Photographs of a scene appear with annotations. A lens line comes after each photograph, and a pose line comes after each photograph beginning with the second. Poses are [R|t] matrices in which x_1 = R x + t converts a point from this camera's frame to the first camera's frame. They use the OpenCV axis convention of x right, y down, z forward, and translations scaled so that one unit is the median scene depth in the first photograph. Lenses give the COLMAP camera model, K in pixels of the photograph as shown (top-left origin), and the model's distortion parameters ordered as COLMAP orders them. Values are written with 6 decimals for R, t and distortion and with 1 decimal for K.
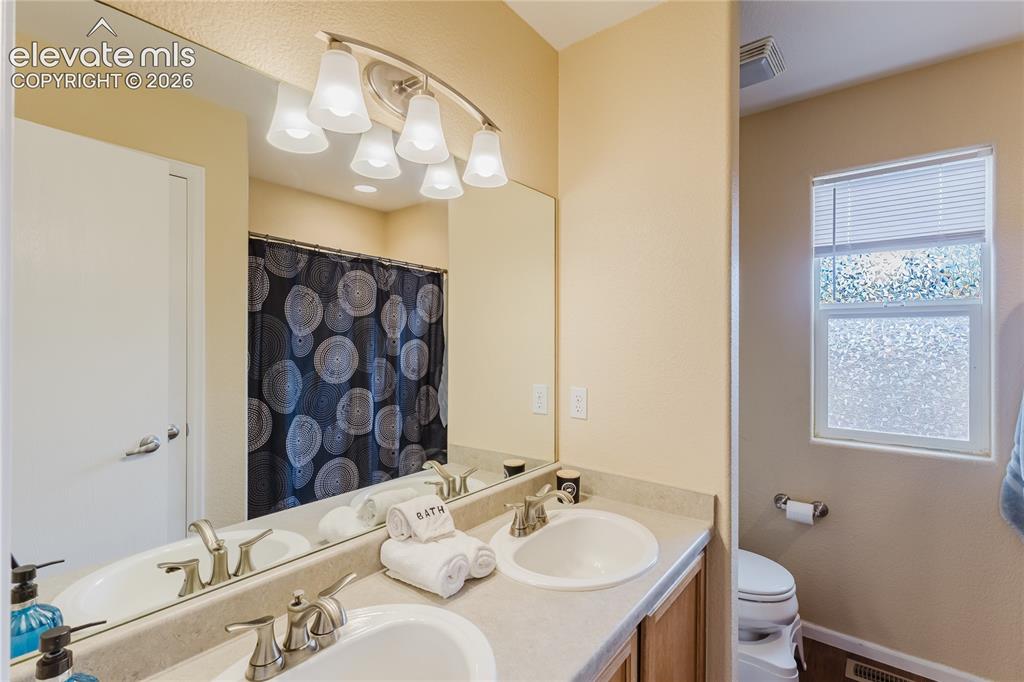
lens RADIAL K [[472.1, 0, 509.7], [0, 472.1, 342.5], [0, 0, 1]] dist [0.003085, 0.000309]
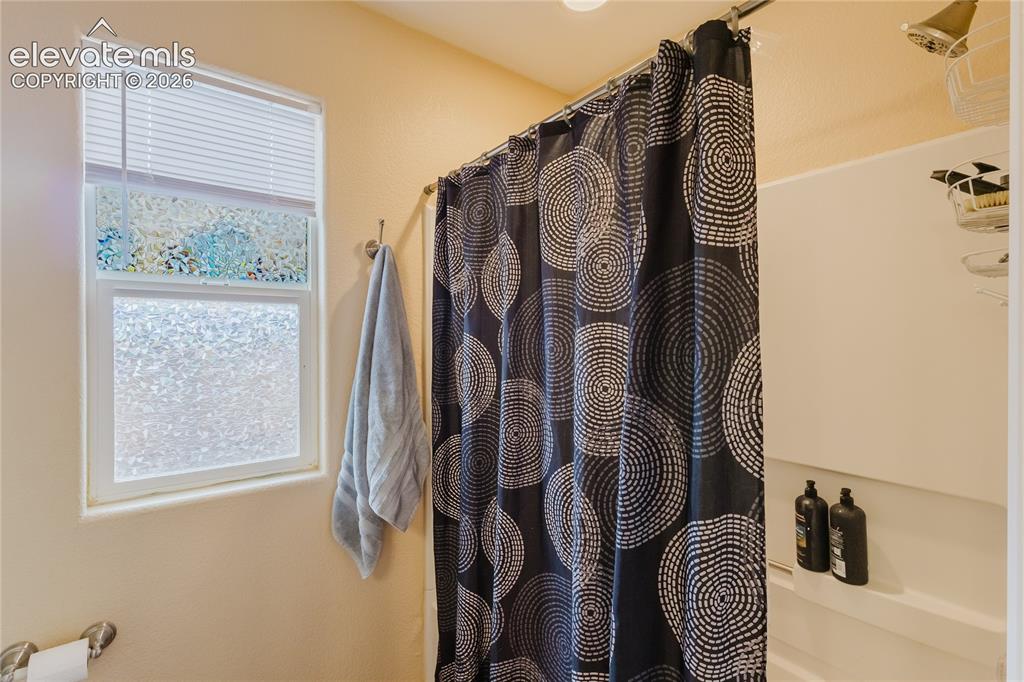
lens RADIAL K [[472.1, 0, 509.8], [0, 472.1, 341.3], [0, 0, 1]] dist [0.003085, 0.000309]
pose [[0.256874, -0.009020, 0.966403, 0.249581], [0.004314, 0.999957, 0.008186, 0.002782], [-0.966435, 0.002066, 0.256902, 0.401192]]
